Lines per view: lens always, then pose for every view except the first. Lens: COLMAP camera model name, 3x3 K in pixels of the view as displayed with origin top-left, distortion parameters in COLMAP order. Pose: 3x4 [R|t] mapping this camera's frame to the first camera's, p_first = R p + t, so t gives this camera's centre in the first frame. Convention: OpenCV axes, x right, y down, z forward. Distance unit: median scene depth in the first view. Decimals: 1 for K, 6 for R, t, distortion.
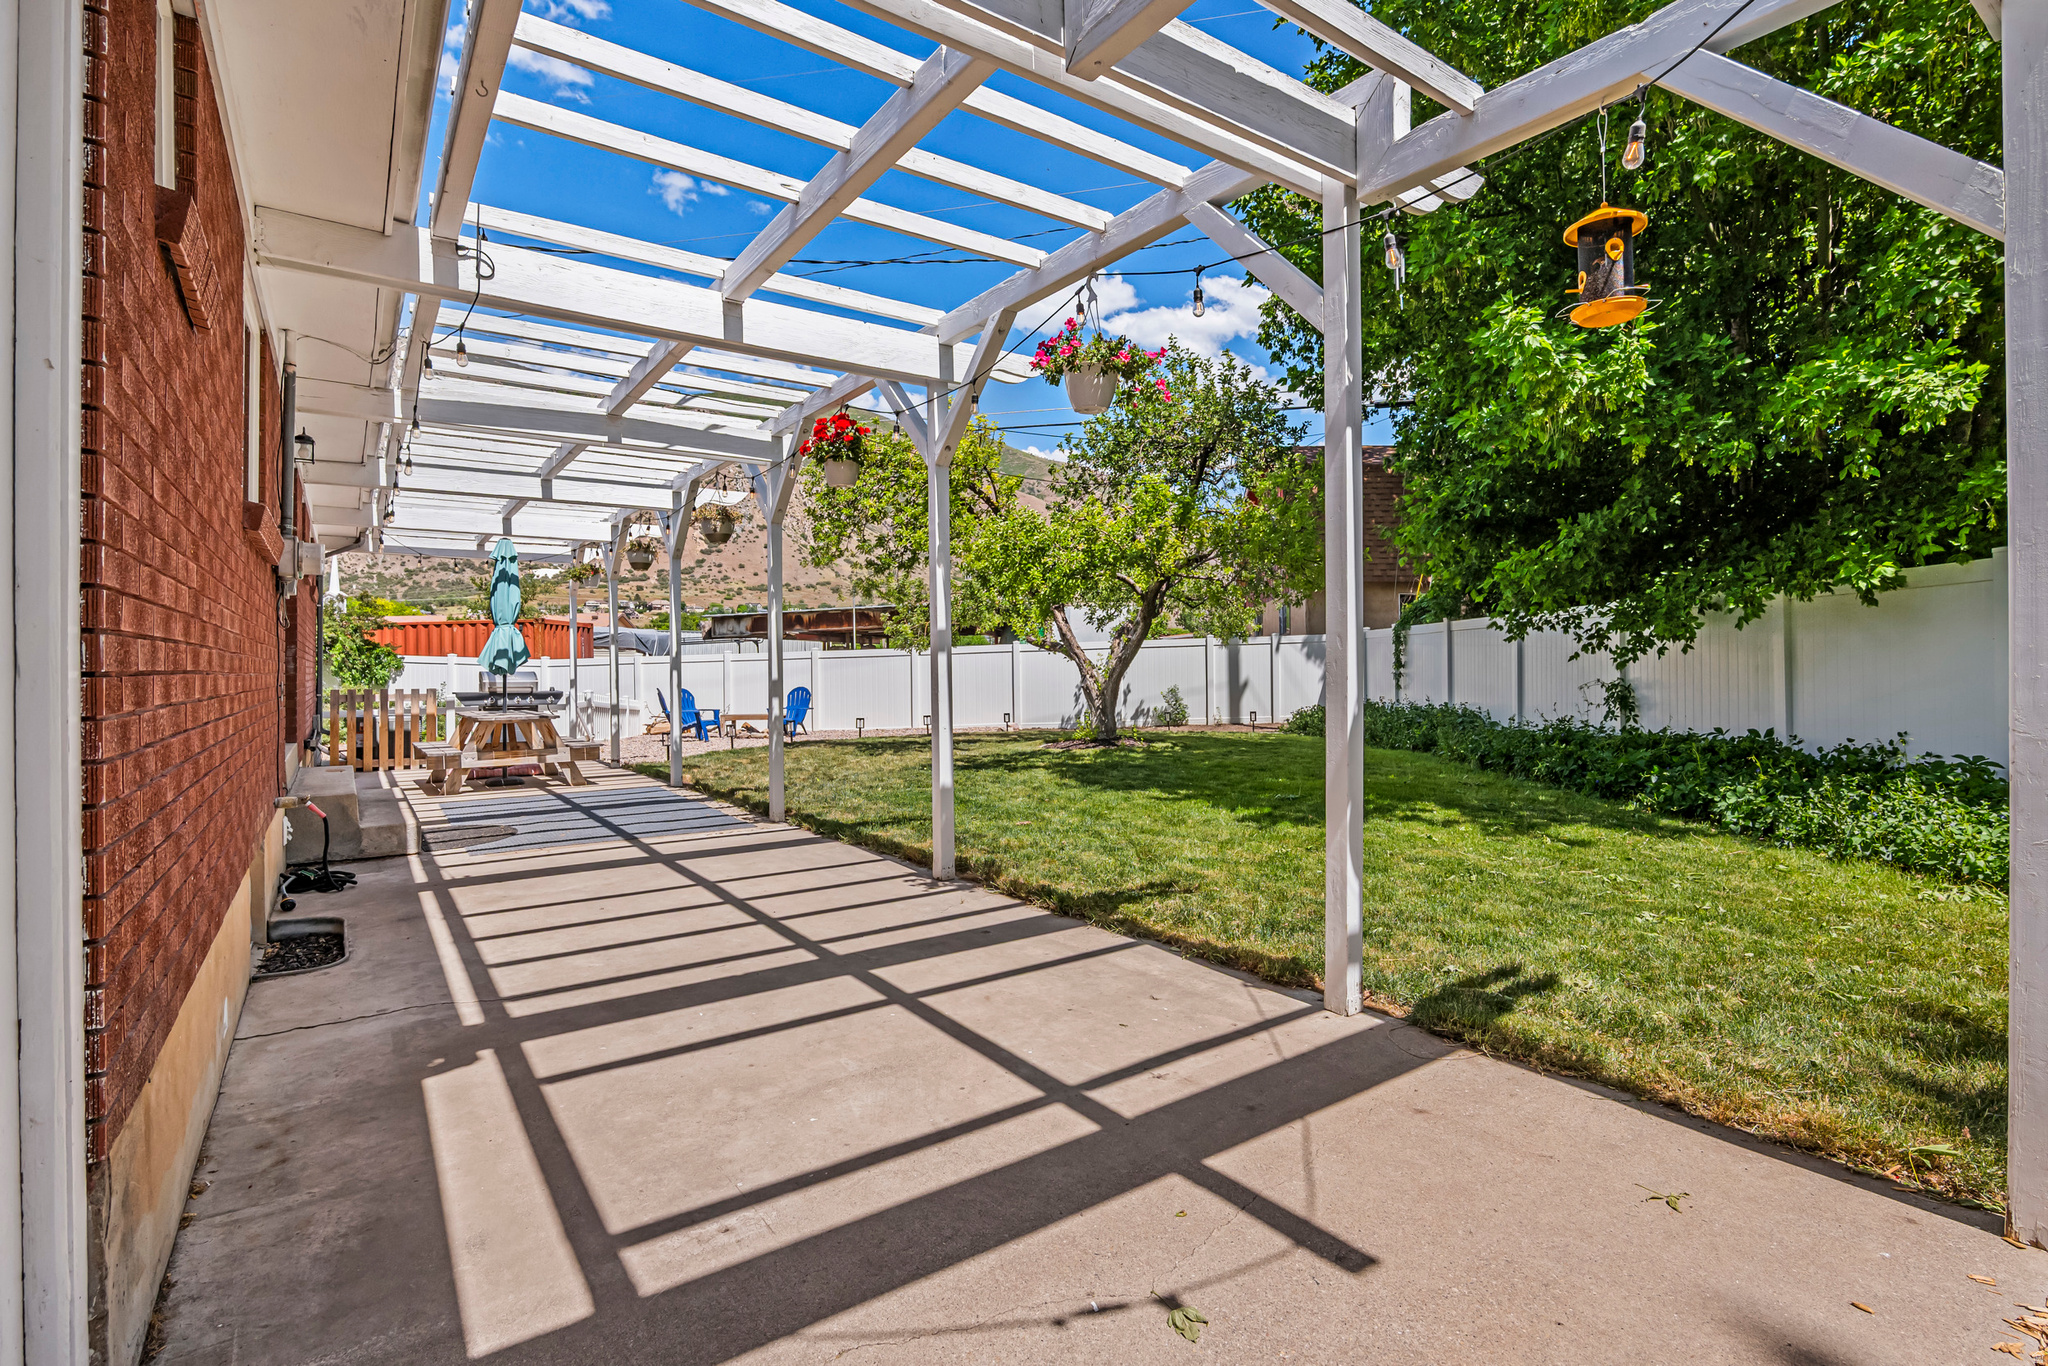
lens RADIAL K [[942.0, 0, 1026.8], [0, 942.0, 688.9], [0, 0, 1]] dist [-0.022733, 0.000386]
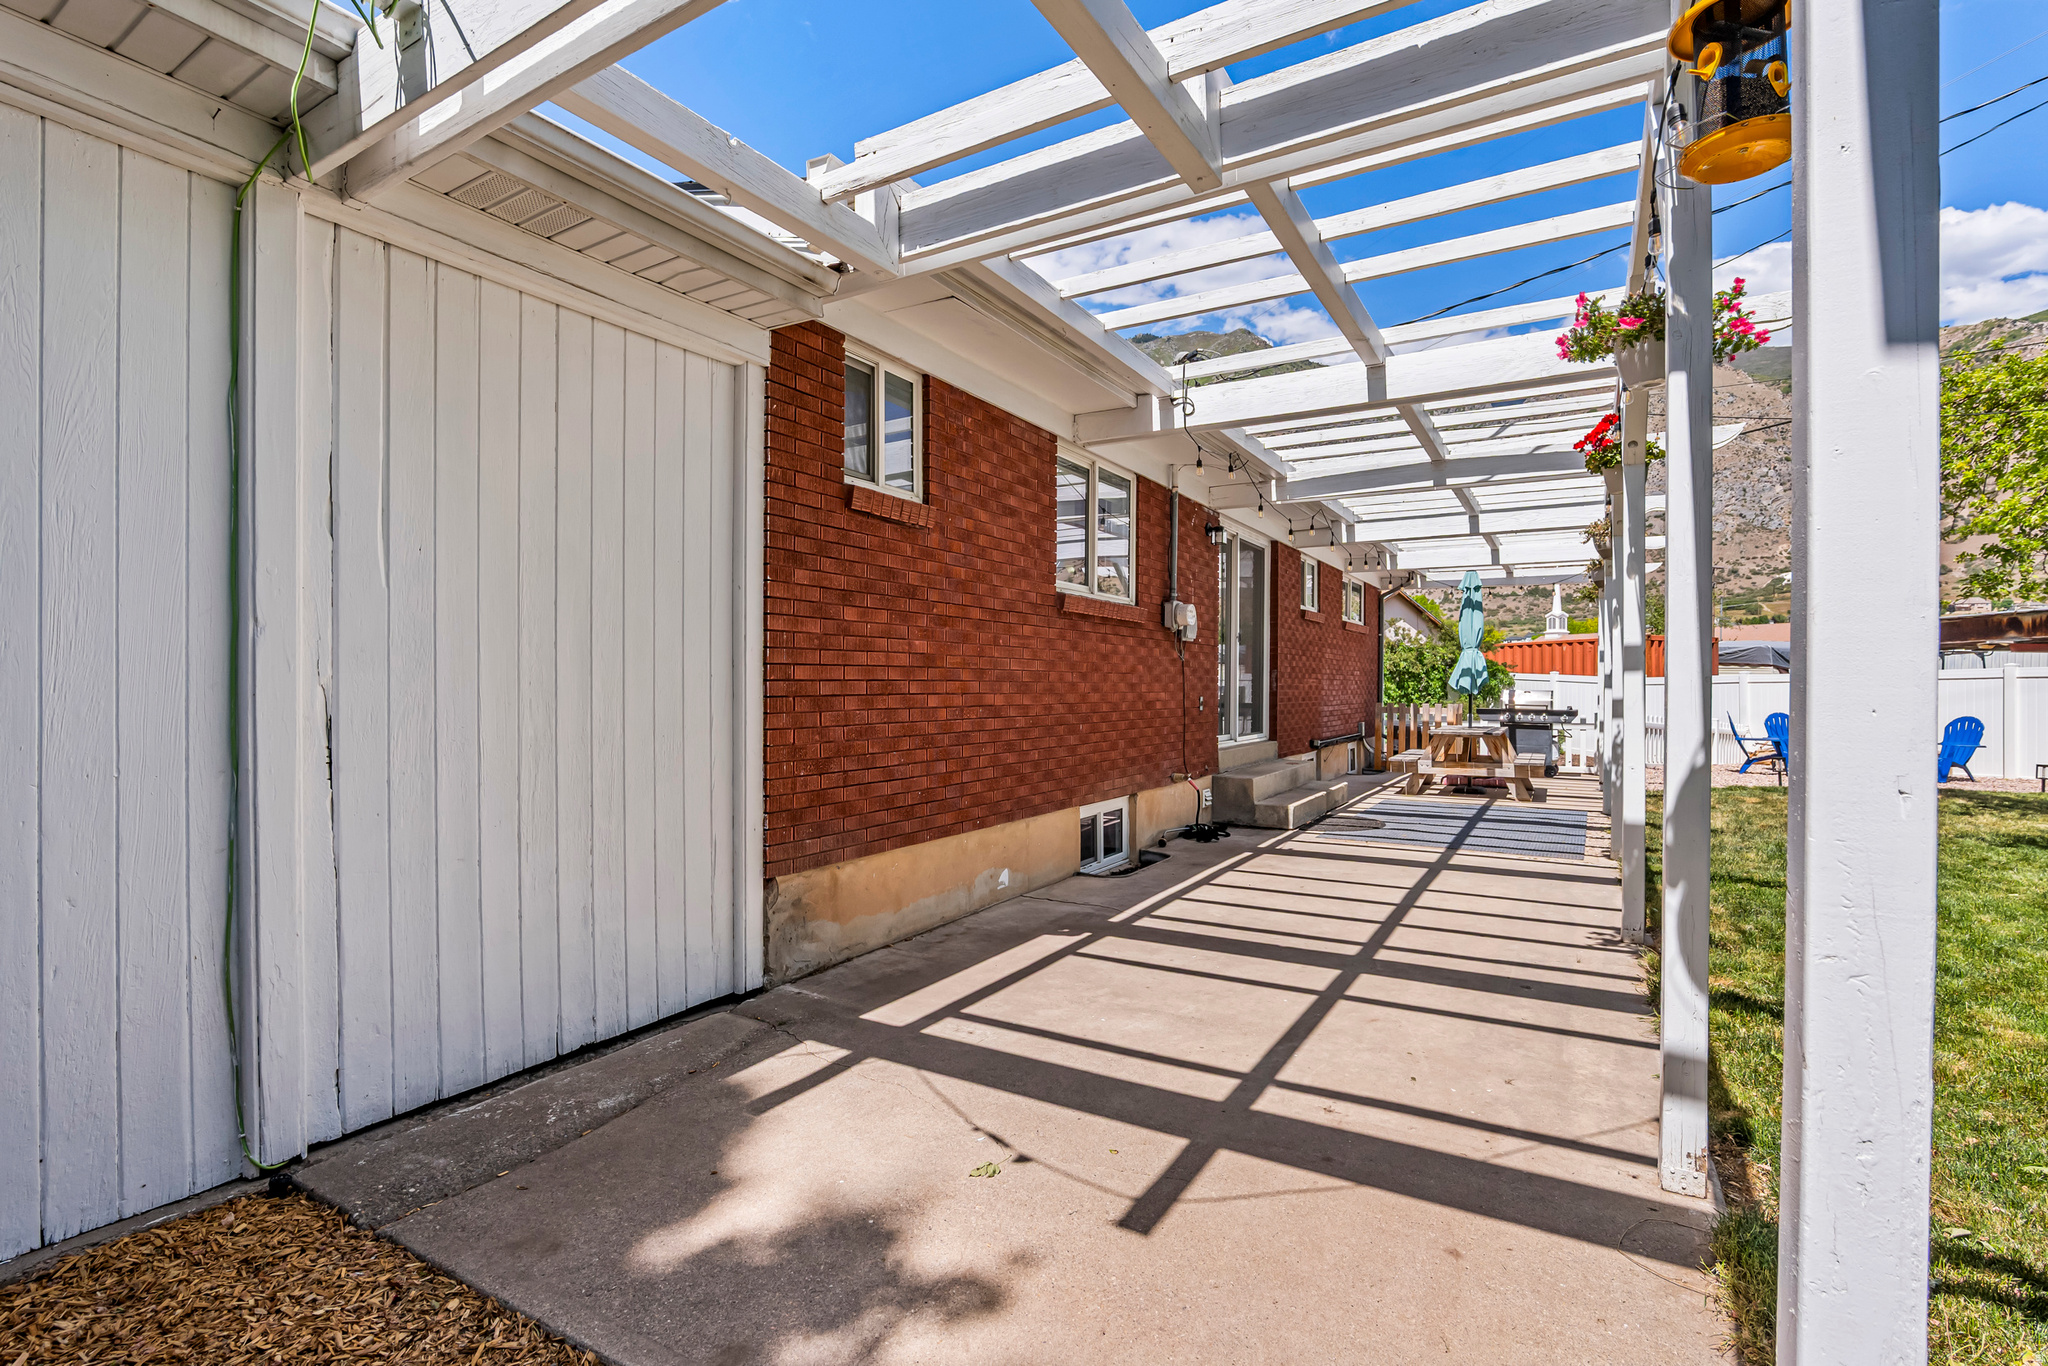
lens RADIAL K [[942.0, 0, 1026.8], [0, 942.0, 688.9], [0, 0, 1]] dist [-0.022733, 0.000386]
pose [[0.431956, 0.014494, -0.901778, 0.702368], [-0.029941, 0.999550, 0.001724, -0.021674], [0.901397, 0.026256, 0.432196, 0.193245]]
